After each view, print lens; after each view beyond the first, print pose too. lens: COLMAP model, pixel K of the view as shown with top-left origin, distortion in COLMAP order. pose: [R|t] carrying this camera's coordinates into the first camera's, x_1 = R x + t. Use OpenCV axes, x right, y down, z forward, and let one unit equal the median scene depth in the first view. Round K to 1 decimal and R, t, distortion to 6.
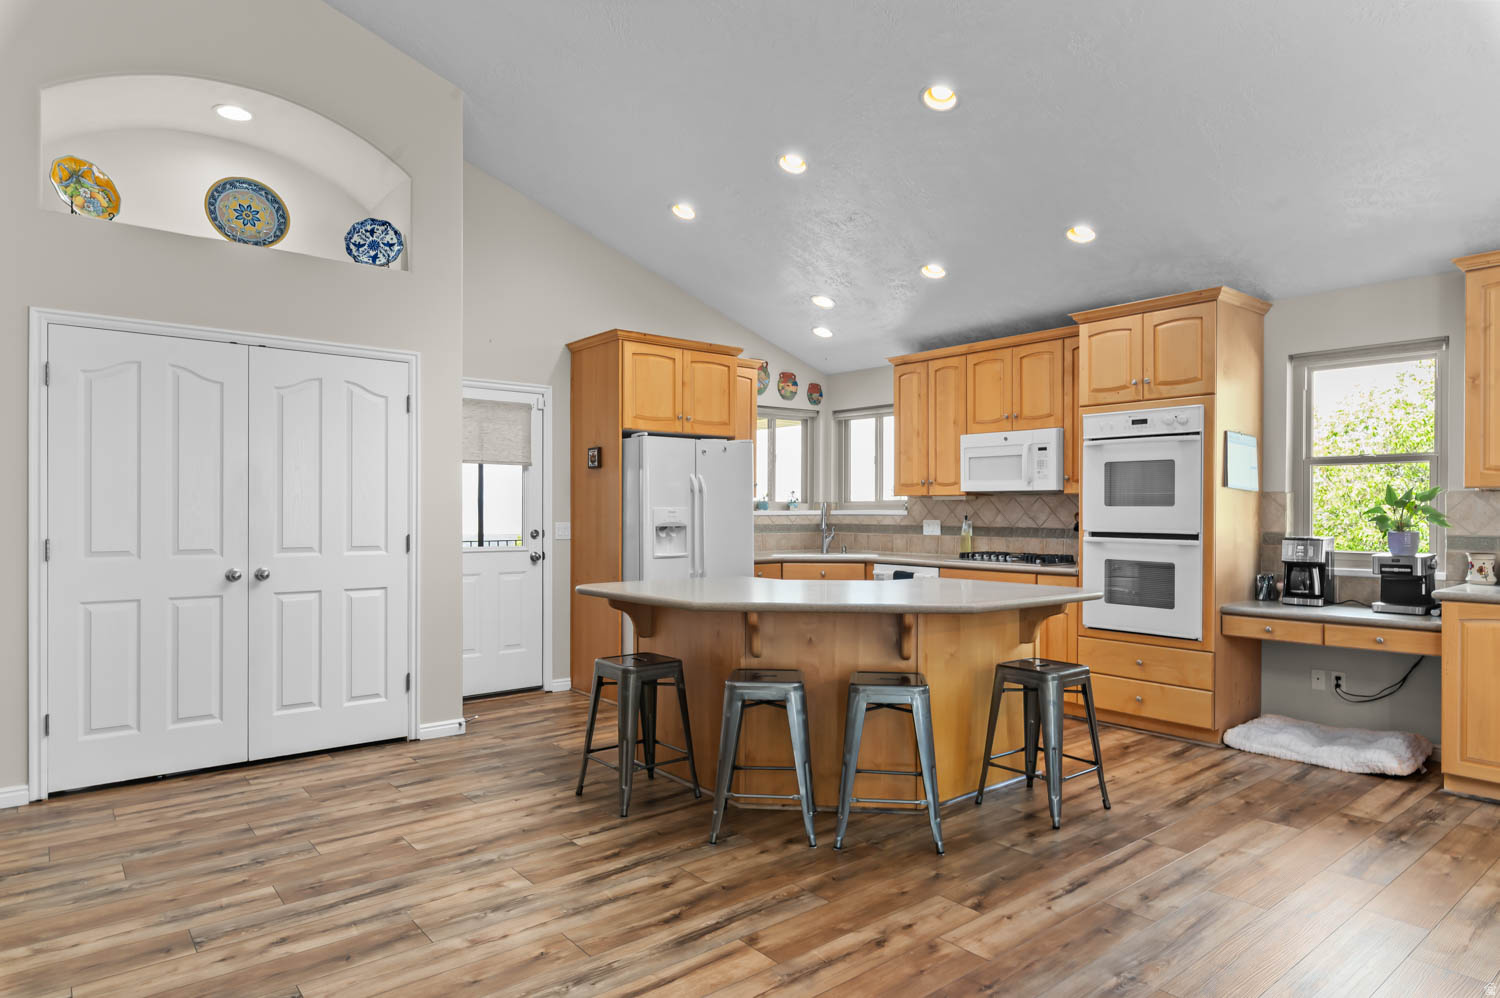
lens RADIAL K [[869.4, 0, 751.0], [0, 869.4, 505.1], [0, 0, 1]] dist [-0.001823, -0.000380]
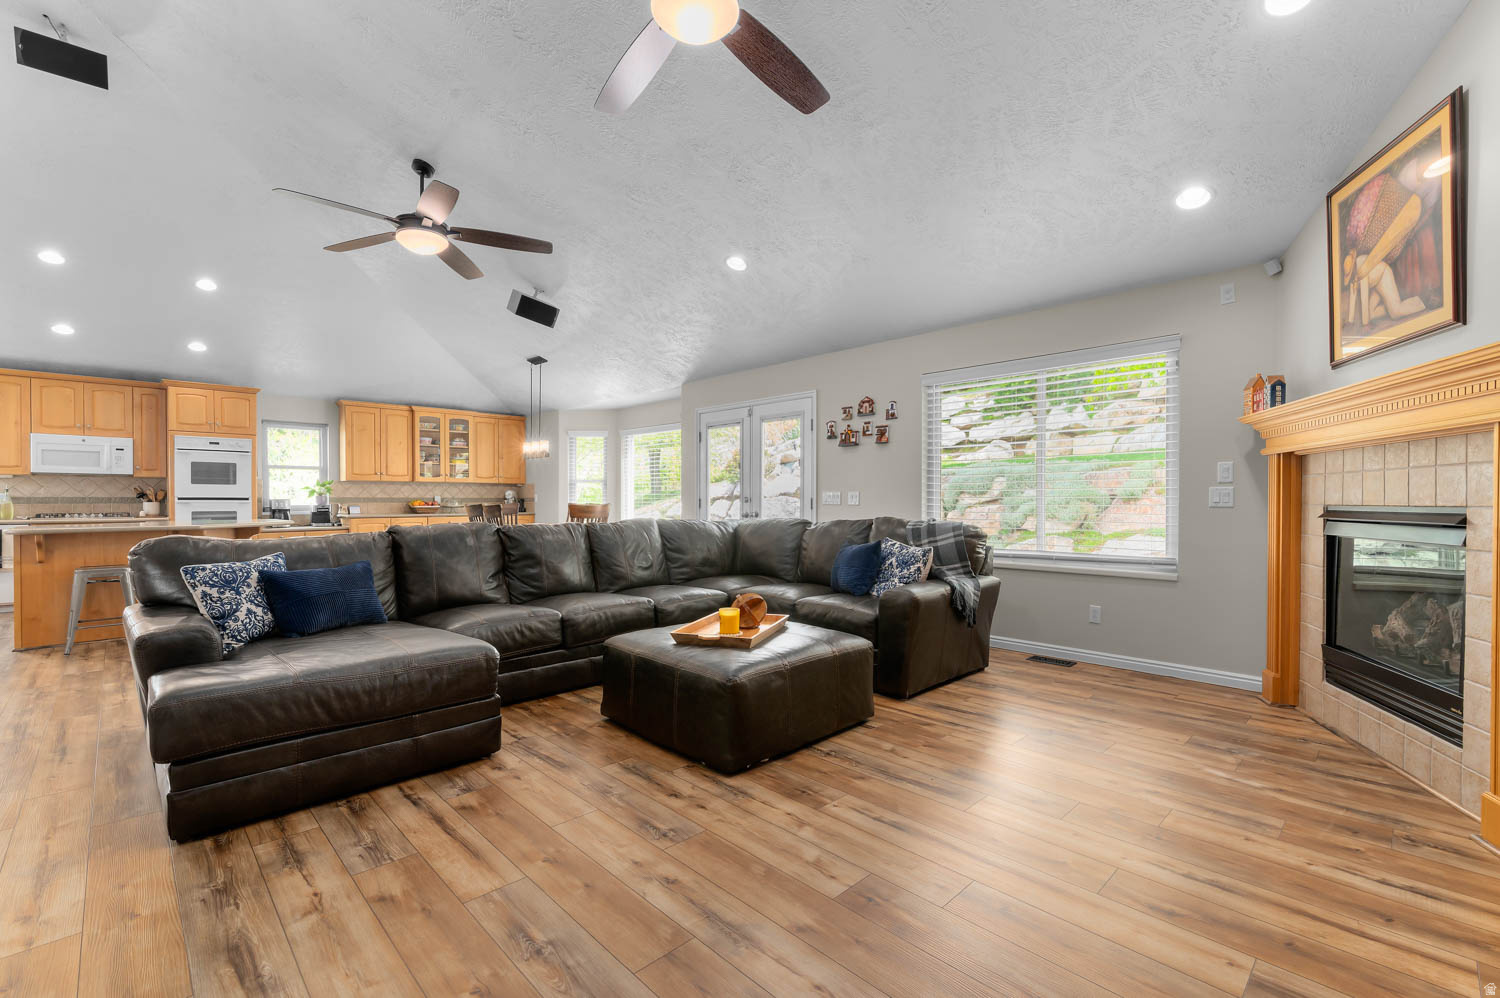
lens RADIAL K [[647.7, 0, 748.5], [0, 647.7, 500.2], [0, 0, 1]] dist [-0.001075, -0.000482]
pose [[-0.076327, -0.005776, 0.997066, -1.124762], [-0.007428, 0.999959, 0.005224, 0.020615], [-0.997055, -0.007007, -0.076367, -0.137037]]
